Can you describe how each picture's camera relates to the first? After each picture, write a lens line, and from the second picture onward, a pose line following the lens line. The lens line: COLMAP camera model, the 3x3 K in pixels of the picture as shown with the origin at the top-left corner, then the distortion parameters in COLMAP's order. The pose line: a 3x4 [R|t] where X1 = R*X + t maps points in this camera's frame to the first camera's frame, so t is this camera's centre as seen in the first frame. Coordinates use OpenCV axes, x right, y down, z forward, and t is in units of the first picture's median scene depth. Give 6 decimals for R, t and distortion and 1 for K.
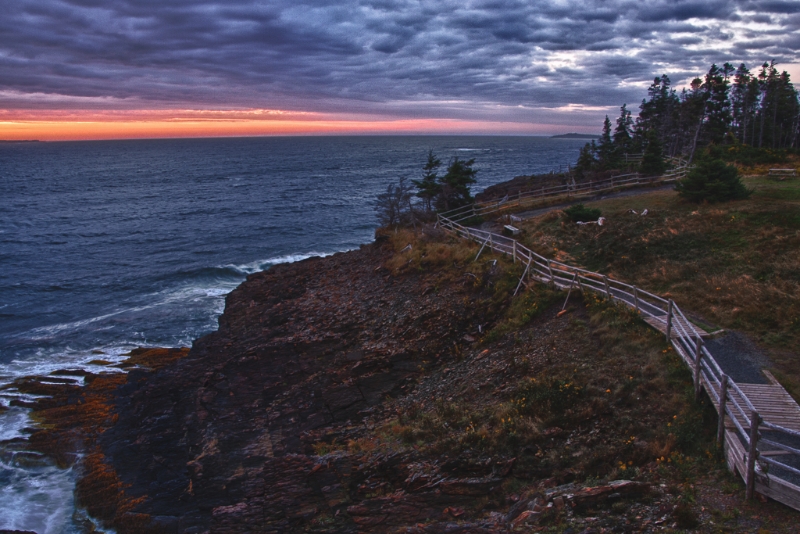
lens RADIAL K [[754.3, 0, 399.9], [0, 754.3, 267.8], [0, 0, 1]] dist [-0.010403, 0.000000]
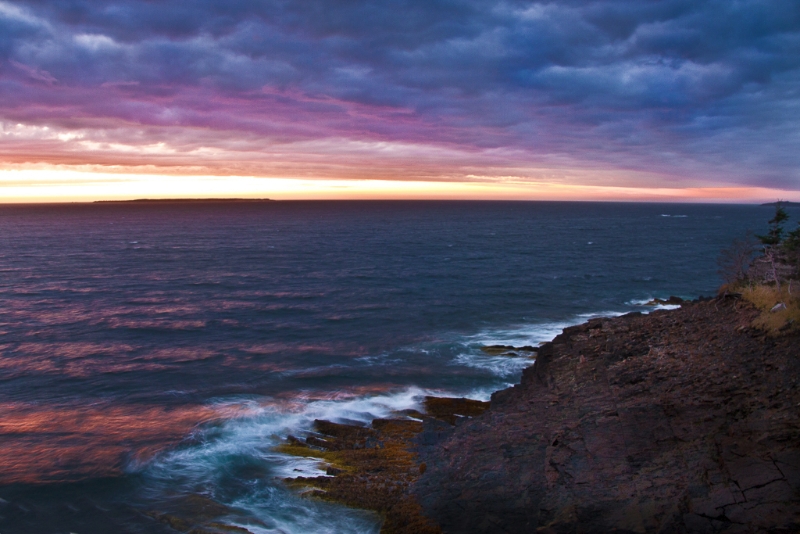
lens RADIAL K [[666.0, 0, 400.2], [0, 666.0, 266.6], [0, 0, 1]] dist [-0.055886, 0.000093]
pose [[0.982433, 0.040481, -0.182172, -0.307711], [-0.057334, 0.994450, -0.088217, 0.021434], [0.177590, 0.097112, 0.979301, 0.149999]]
